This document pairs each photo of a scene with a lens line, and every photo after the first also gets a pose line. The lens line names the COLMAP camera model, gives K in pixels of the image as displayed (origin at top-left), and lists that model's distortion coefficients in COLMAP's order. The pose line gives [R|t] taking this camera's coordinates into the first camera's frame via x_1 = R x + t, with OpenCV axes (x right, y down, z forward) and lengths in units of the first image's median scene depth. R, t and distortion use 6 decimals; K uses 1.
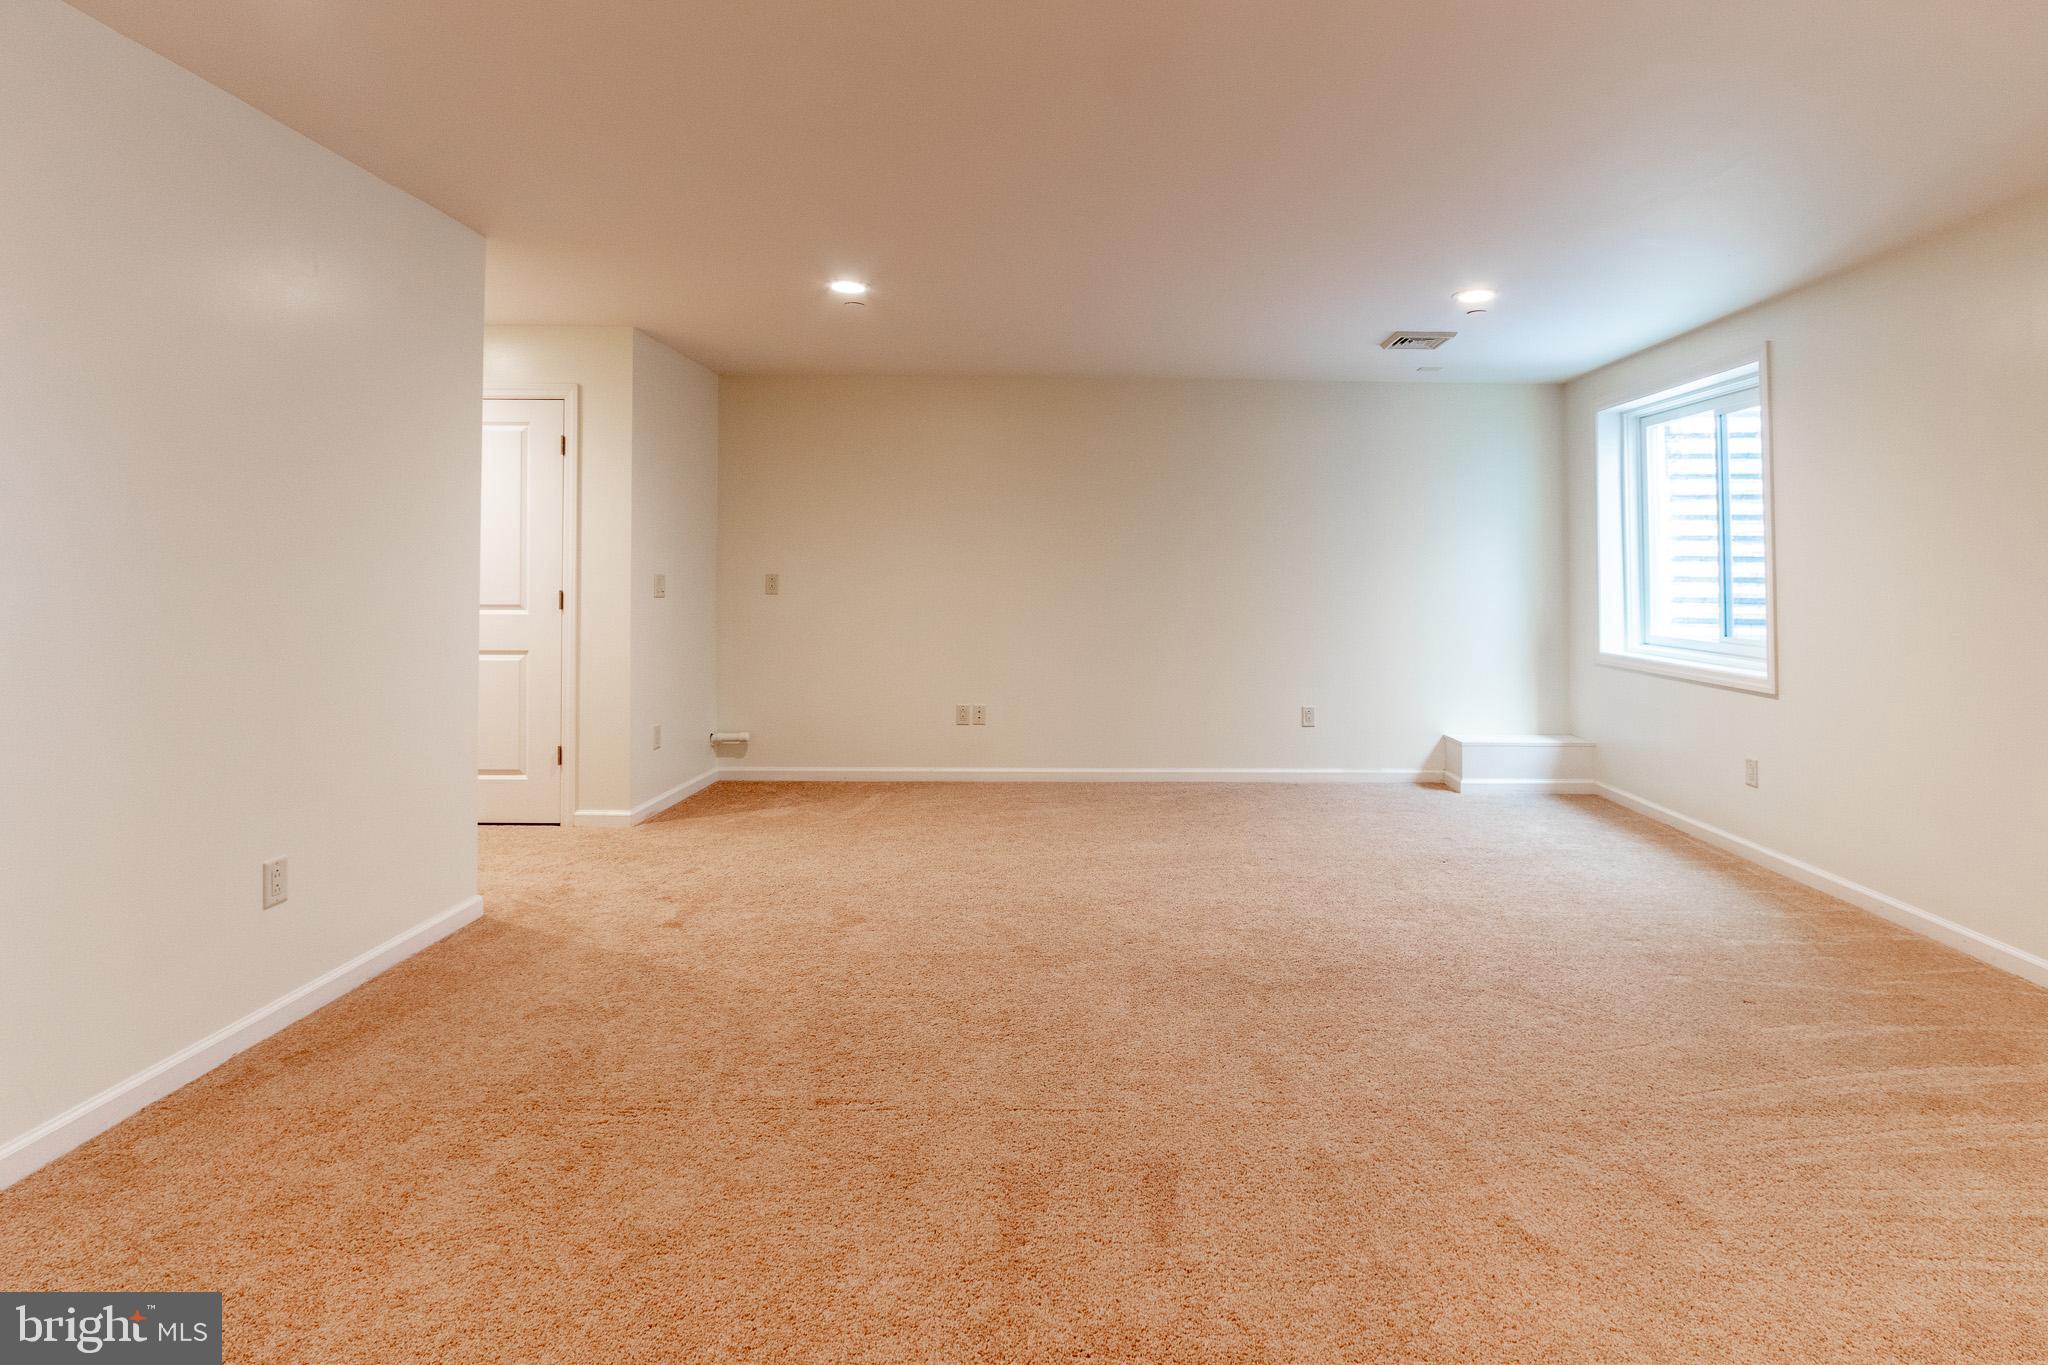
lens RADIAL K [[989.9, 0, 1025.4], [0, 989.9, 543.7], [0, 0, 1]] dist [-0.010918, 0.000810]
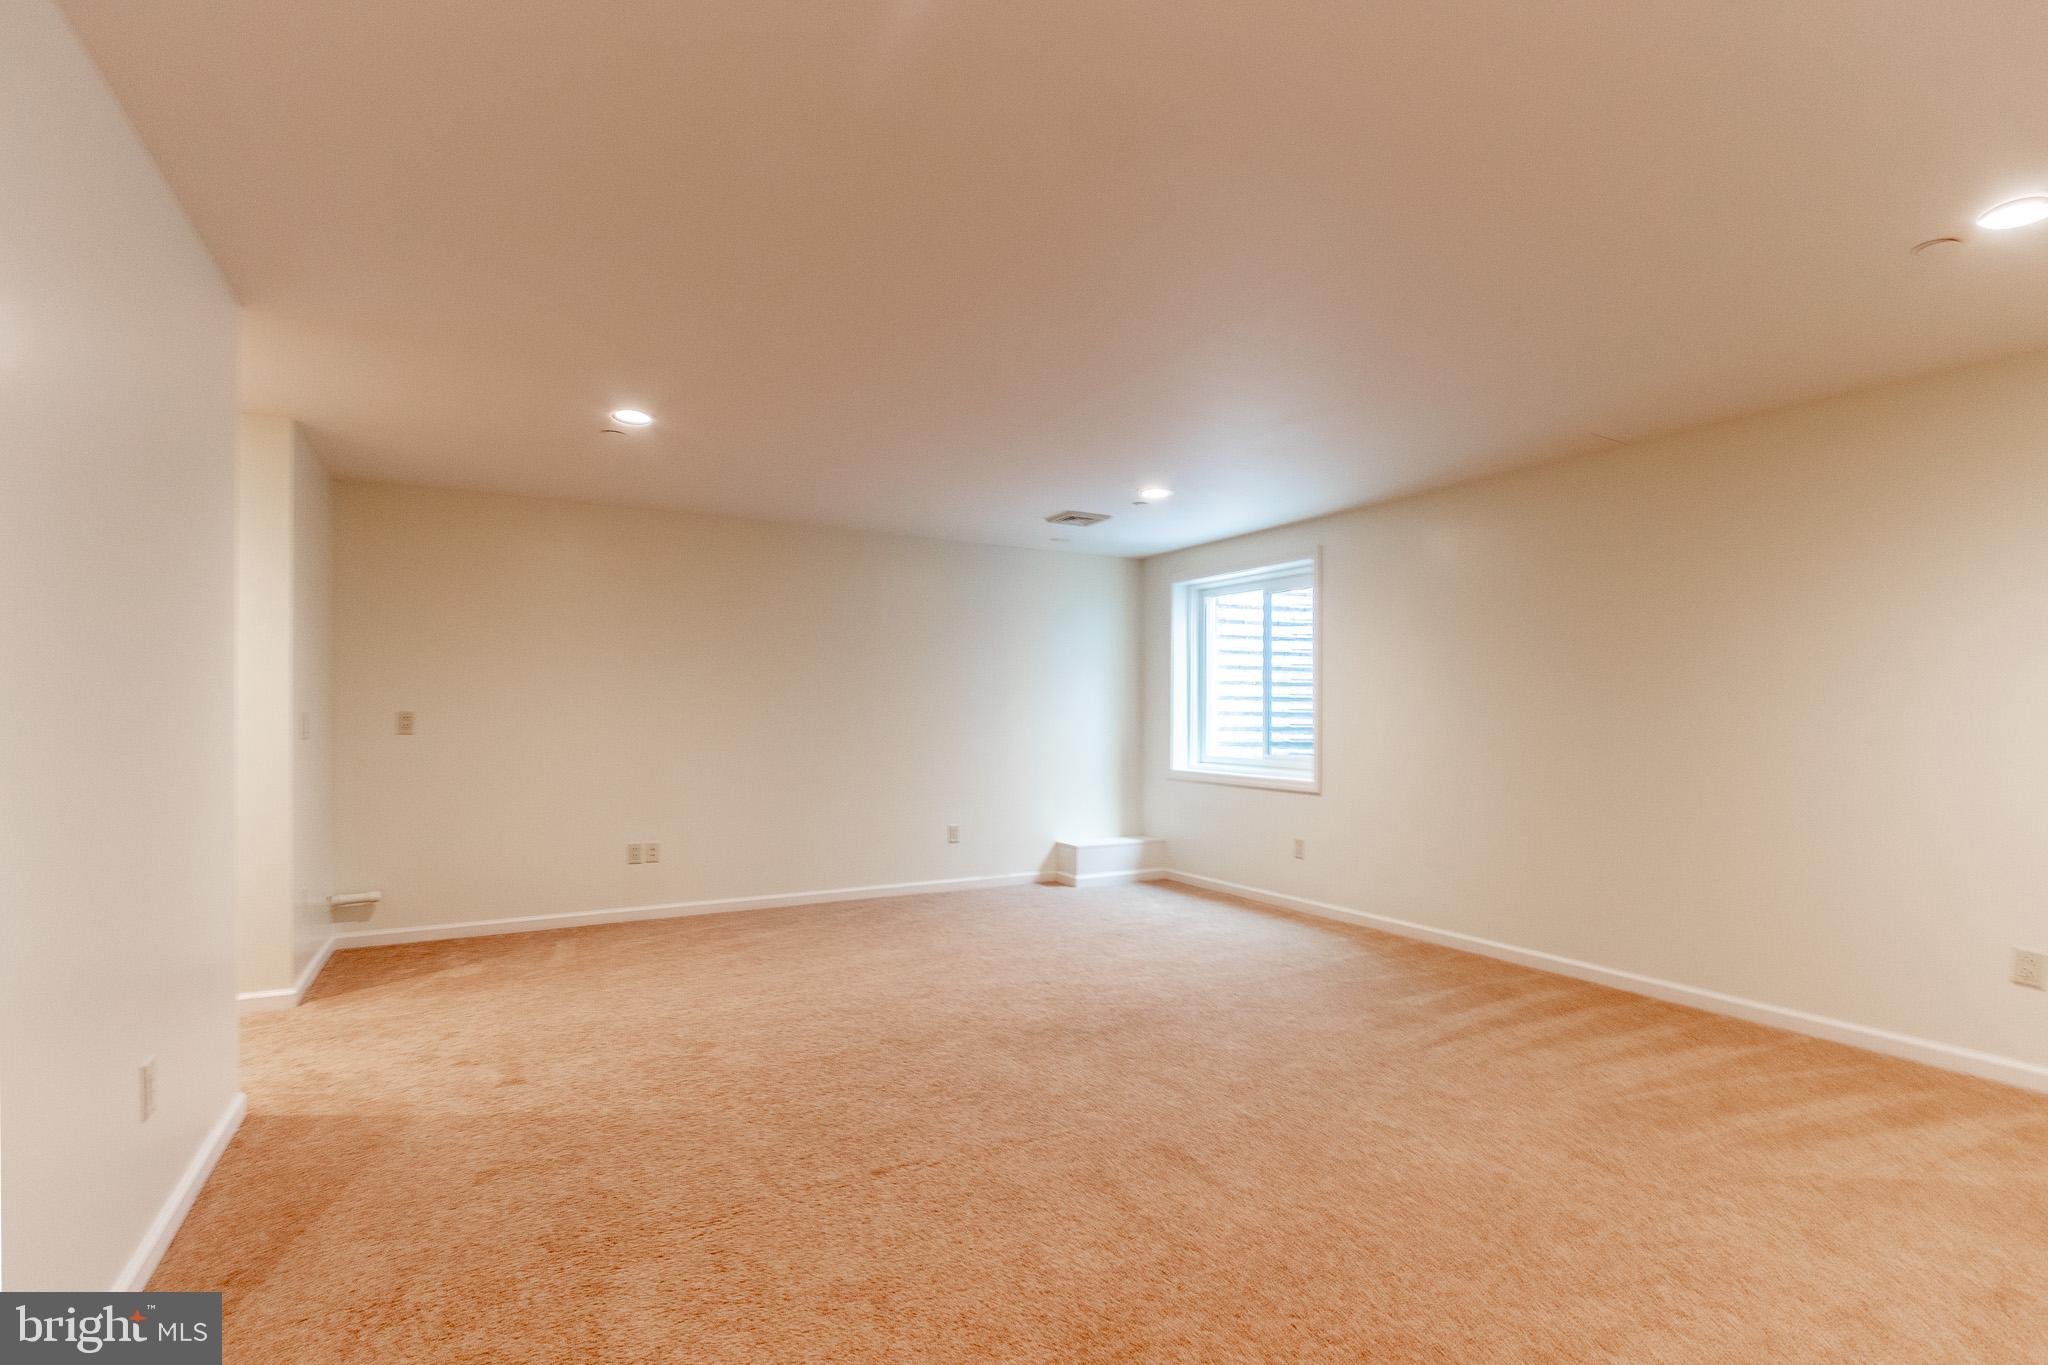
lens RADIAL K [[955.1, 0, 1022.3], [0, 955.1, 709.3], [0, 0, 1]] dist [-0.011618, 0.000336]
pose [[0.879814, -0.001874, 0.475314, -0.225596], [-0.012471, 0.999557, 0.027024, -0.001034], [-0.475154, -0.029704, 0.879401, -0.013541]]
